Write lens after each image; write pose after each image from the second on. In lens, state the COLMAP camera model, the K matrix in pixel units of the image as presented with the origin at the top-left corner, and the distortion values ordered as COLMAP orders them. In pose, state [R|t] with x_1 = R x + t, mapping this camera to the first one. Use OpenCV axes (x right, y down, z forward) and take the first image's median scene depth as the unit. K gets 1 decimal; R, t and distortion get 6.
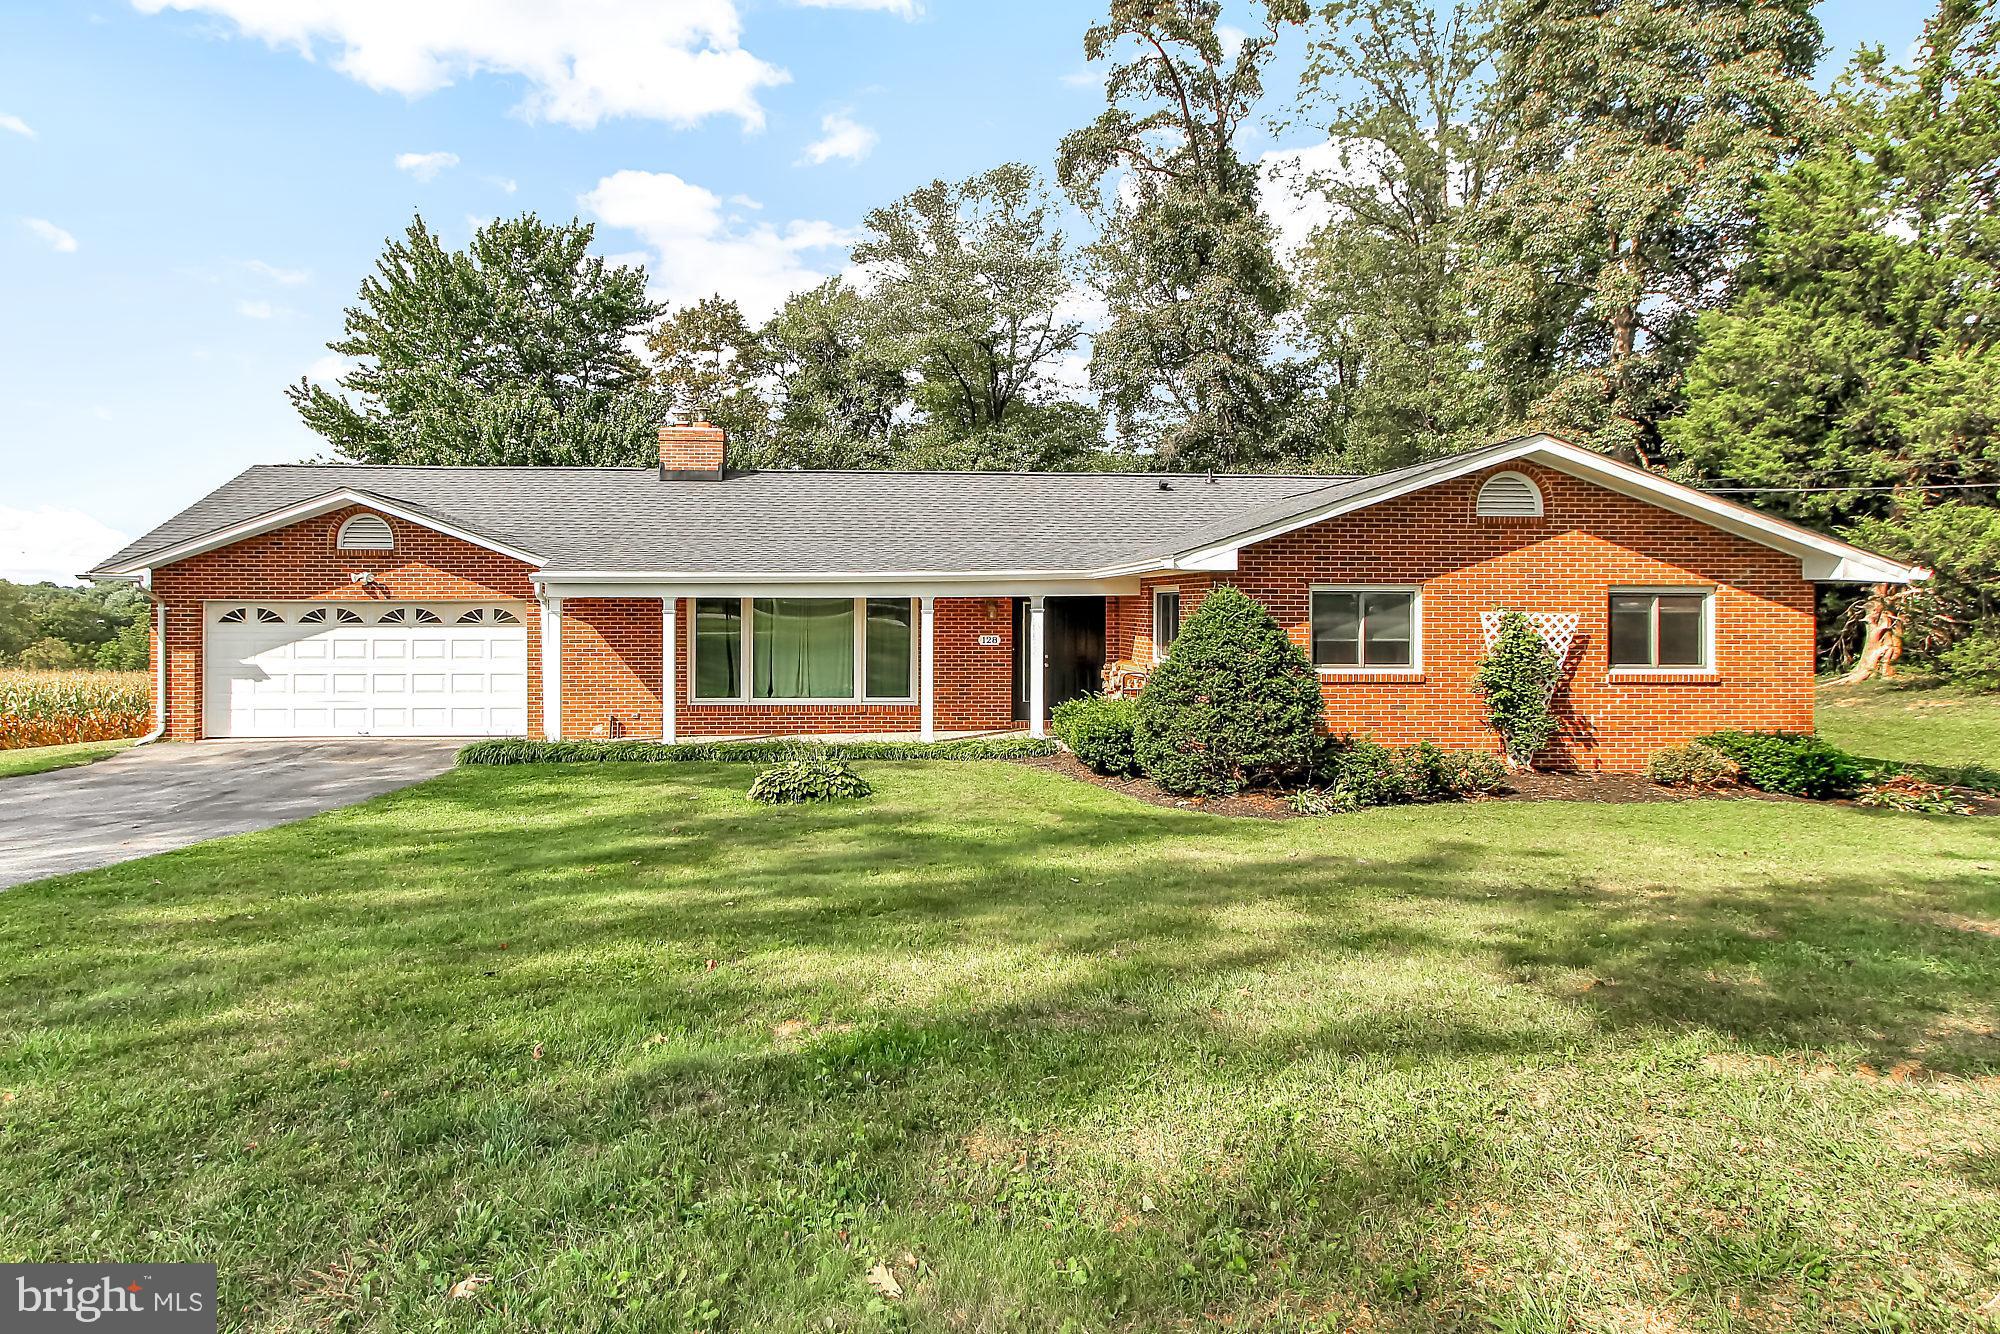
lens RADIAL K [[966.1, 0, 1001.0], [0, 966.1, 618.0], [0, 0, 1]] dist [-0.001176, -0.000170]
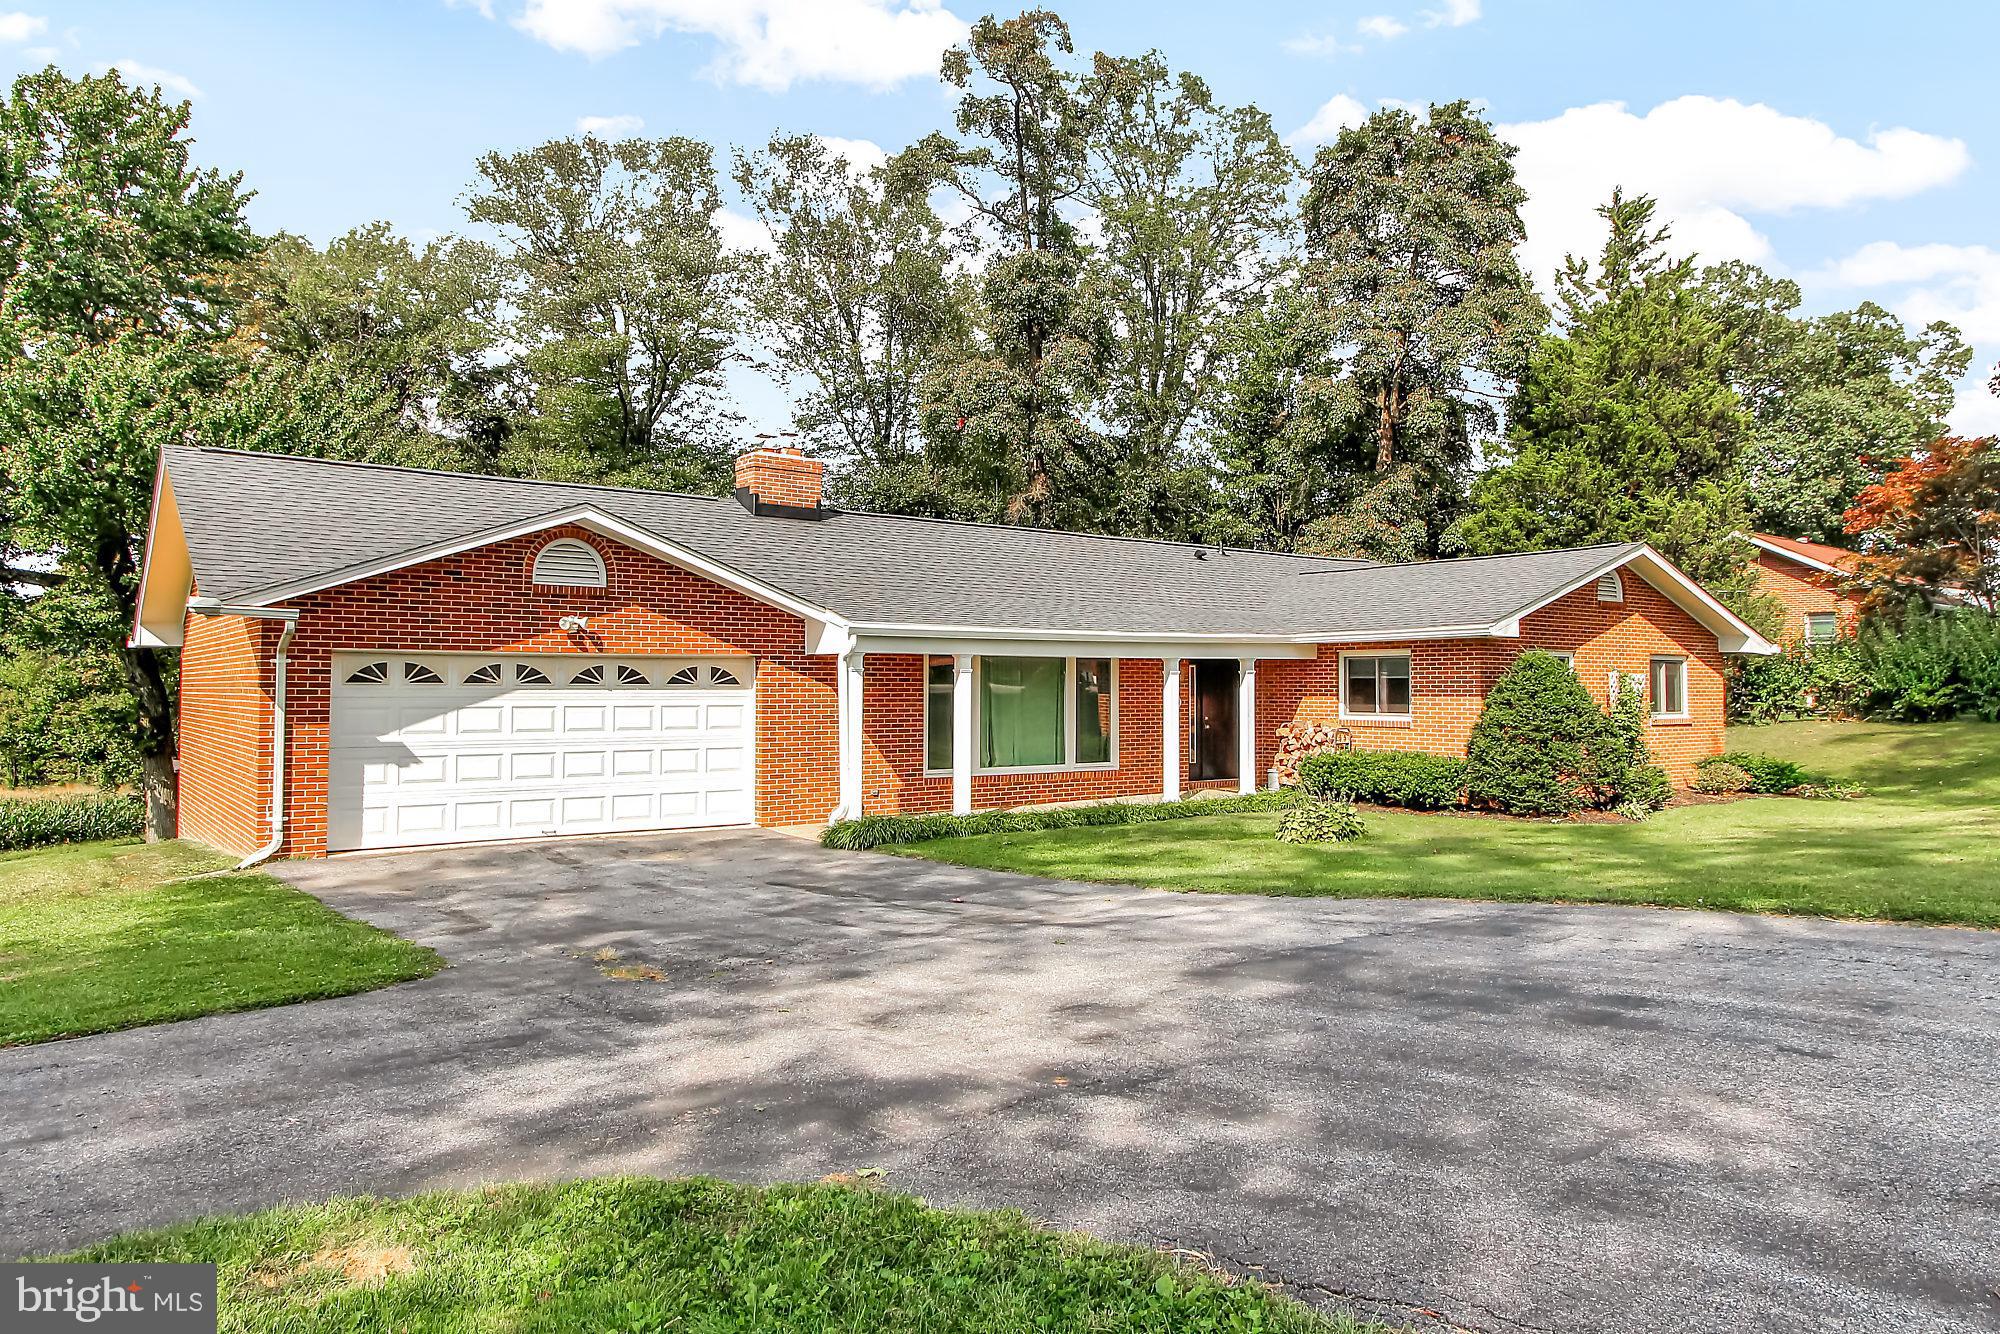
lens RADIAL K [[1196.2, 0, 999.4], [0, 1196.2, 611.0], [0, 0, 1]] dist [-0.052570, 0.000154]
pose [[0.848277, 0.032546, 0.528552, -0.869705], [0.002415, 0.997861, -0.065320, 0.009934], [-0.529547, 0.056686, 0.846384, 0.038621]]
